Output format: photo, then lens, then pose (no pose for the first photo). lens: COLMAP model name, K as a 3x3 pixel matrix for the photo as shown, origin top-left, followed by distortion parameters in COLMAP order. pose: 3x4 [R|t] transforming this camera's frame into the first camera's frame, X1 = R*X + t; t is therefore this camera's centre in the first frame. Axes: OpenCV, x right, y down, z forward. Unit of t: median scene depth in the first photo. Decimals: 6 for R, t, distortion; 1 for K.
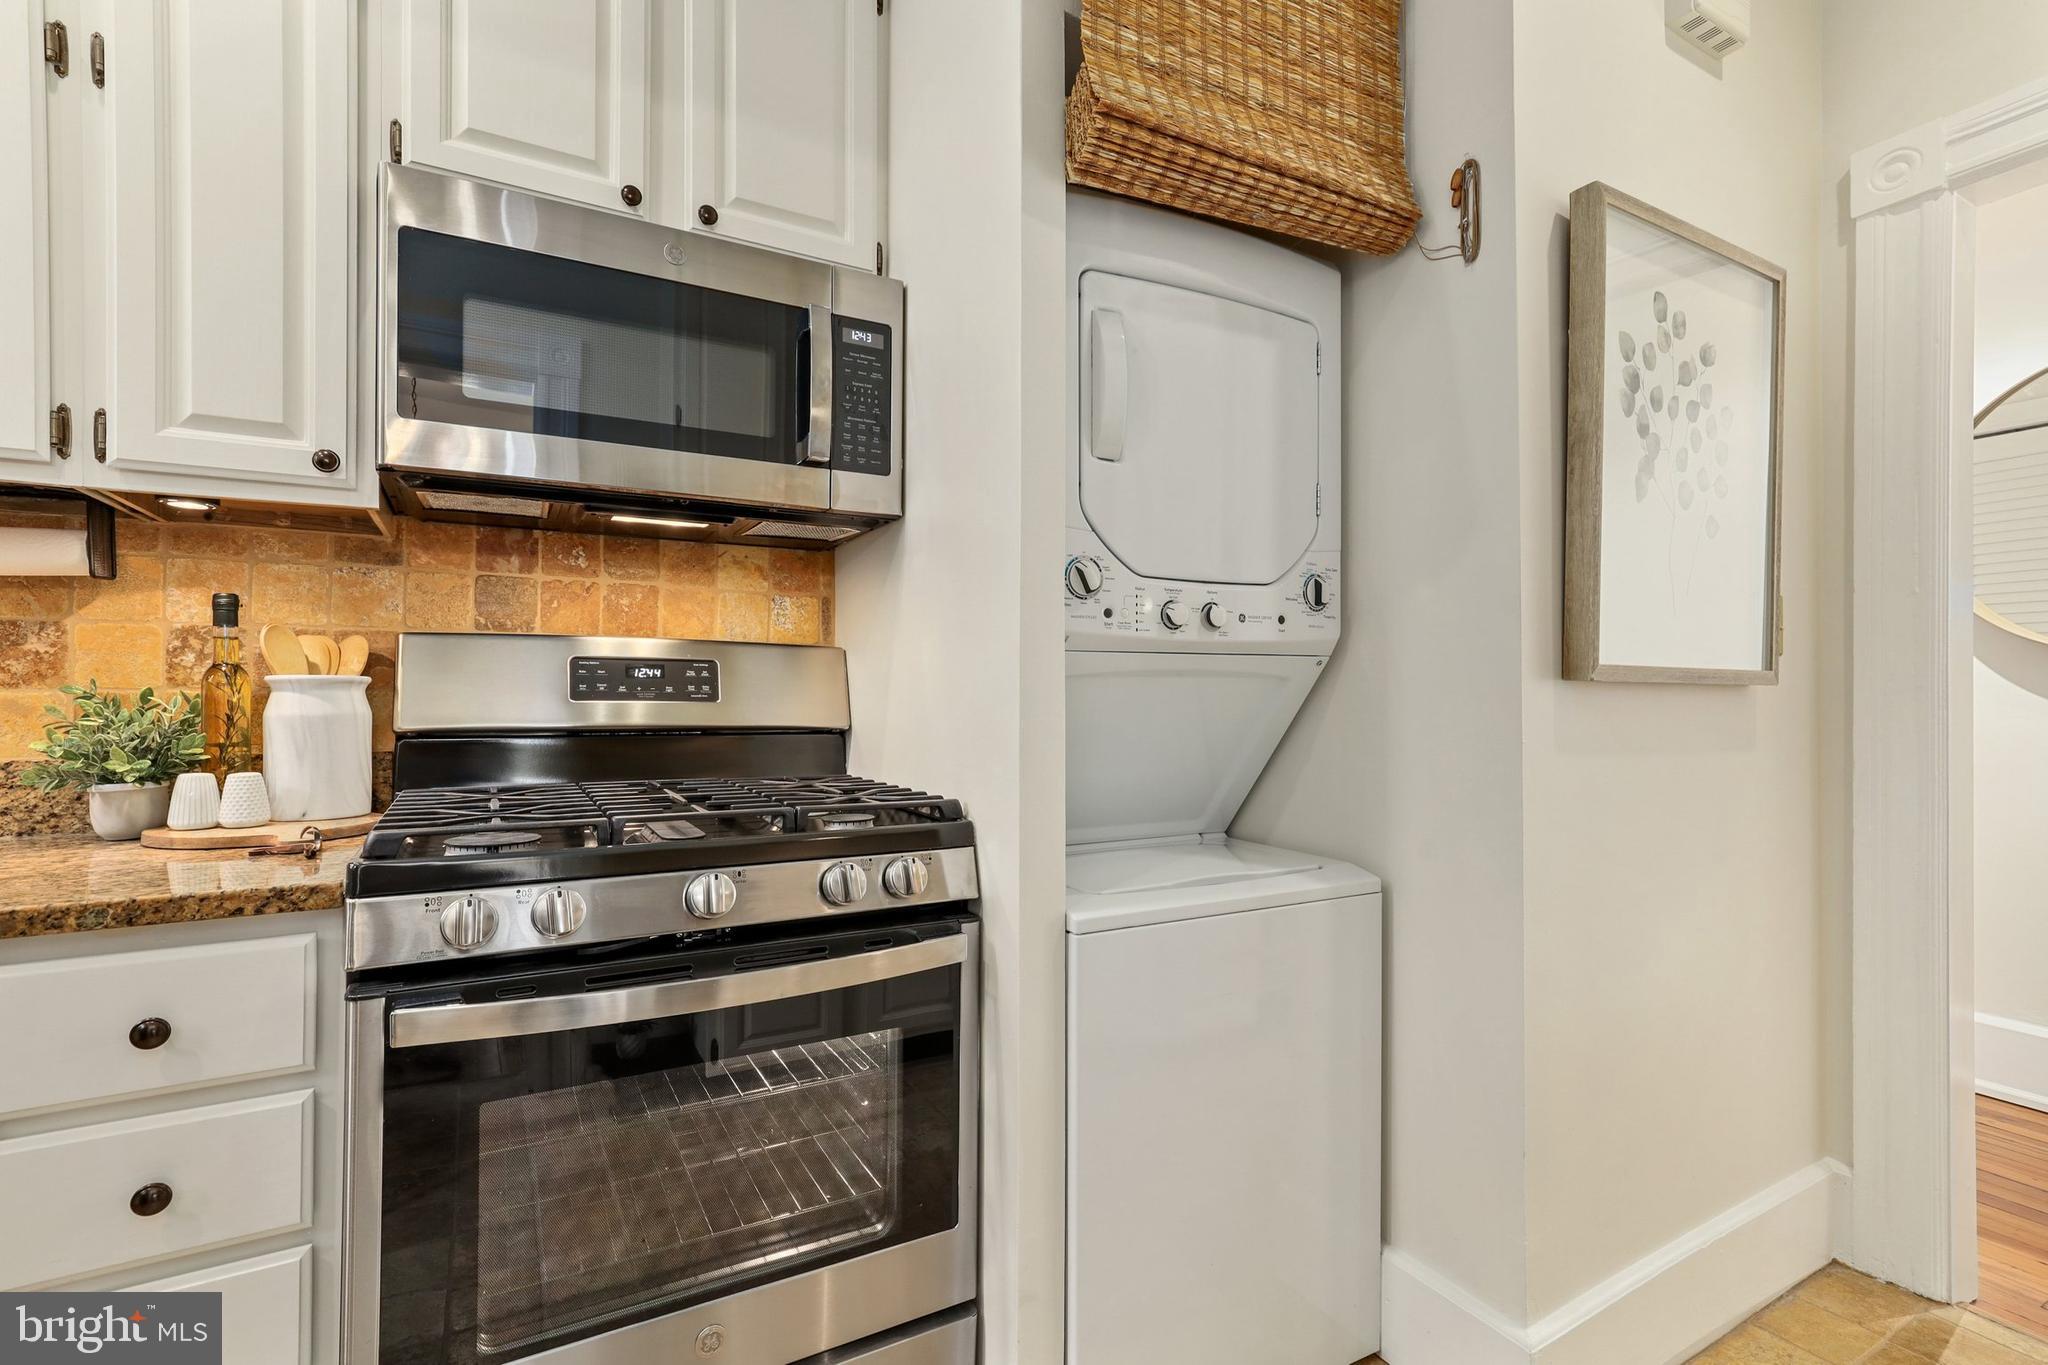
lens RADIAL K [[937.5, 0, 1024.0], [0, 937.5, 682.5], [0, 0, 1]] dist [-0.015238, 0.009923]
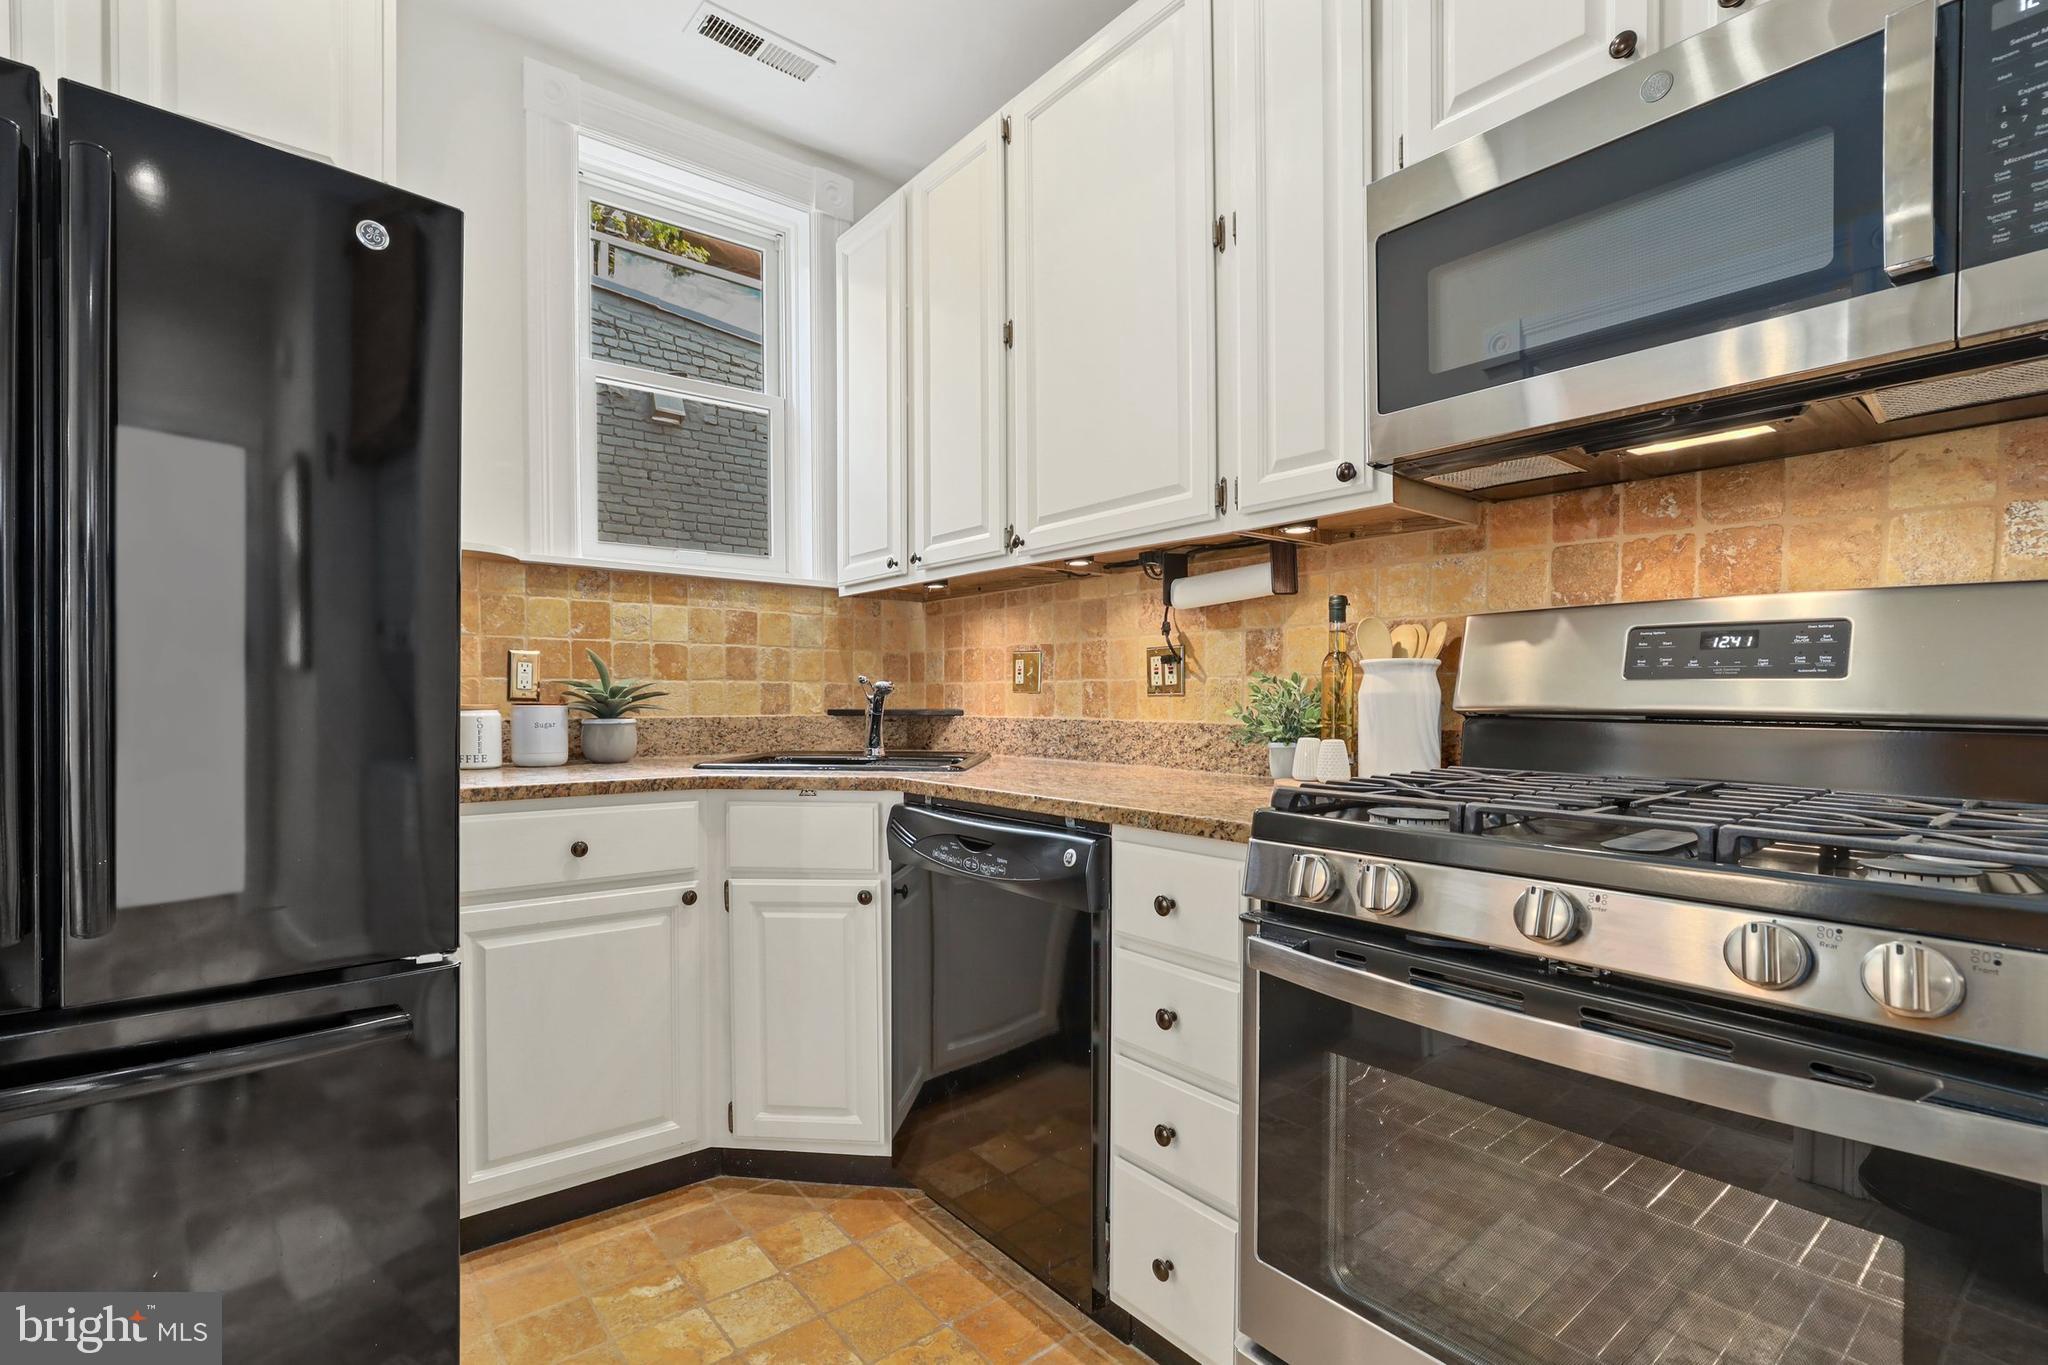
lens RADIAL K [[947.0, 0, 1019.6], [0, 947.0, 719.2], [0, 0, 1]] dist [-0.001276, 0.000086]
pose [[0.162707, 0.023502, -0.986395, 0.314899], [0.013276, 0.999574, 0.026006, 0.029809], [0.986585, -0.017327, 0.162325, 0.362730]]
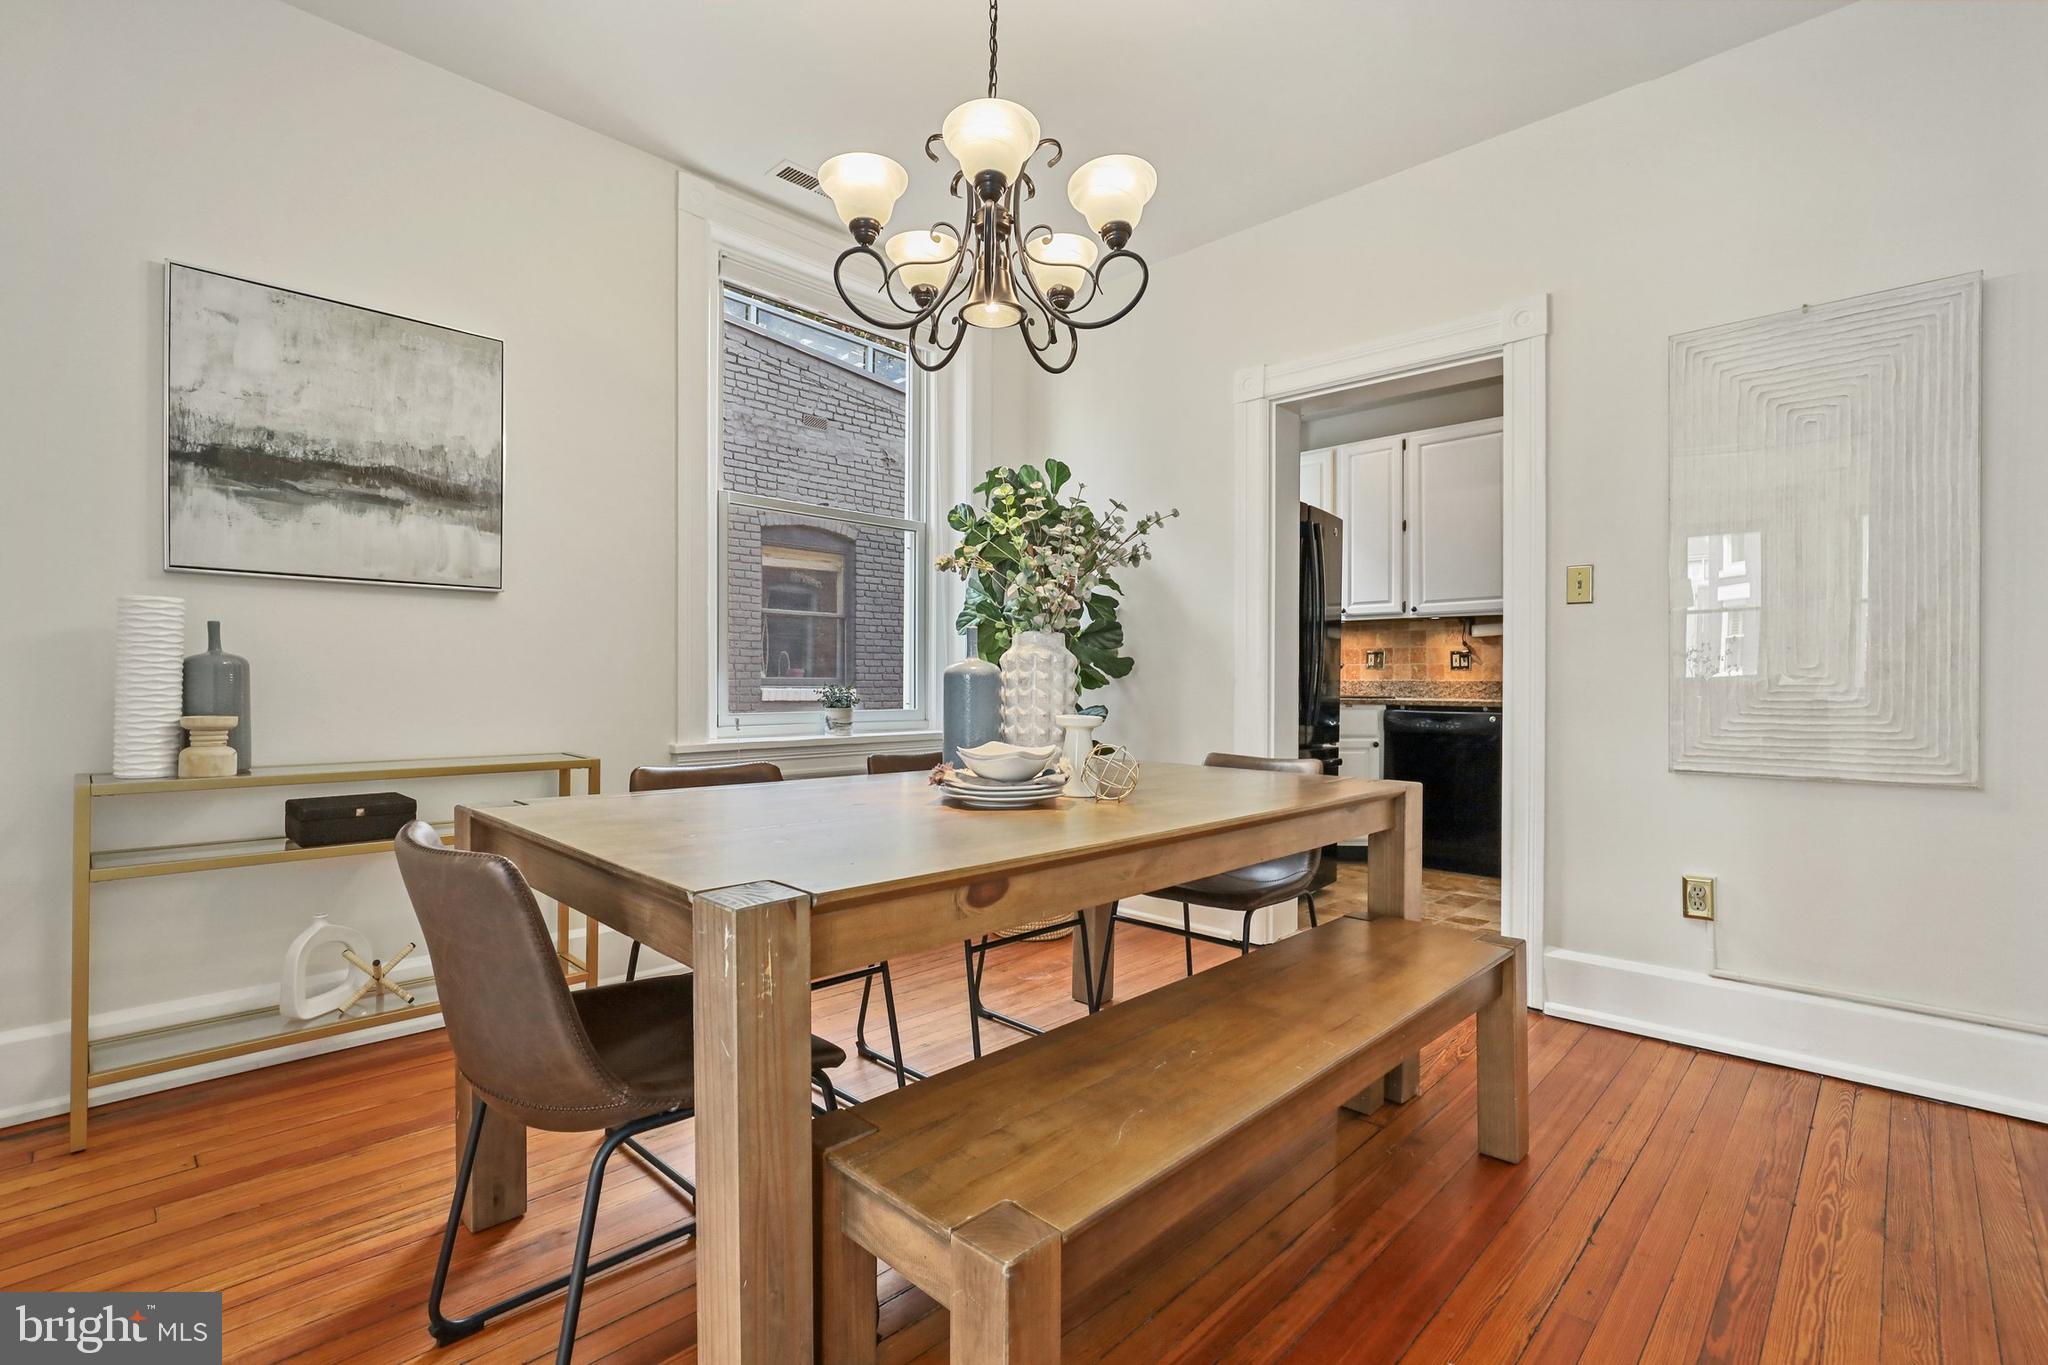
lens RADIAL K [[937.5, 0, 1024.0], [0, 937.5, 682.5], [0, 0, 1]] dist [-0.015238, 0.009923]
pose [[0.288892, 0.000299, -0.957362, 1.970424], [0.002683, 0.999996, 0.001122, 0.075105], [0.957358, -0.002892, 0.288890, -1.970942]]
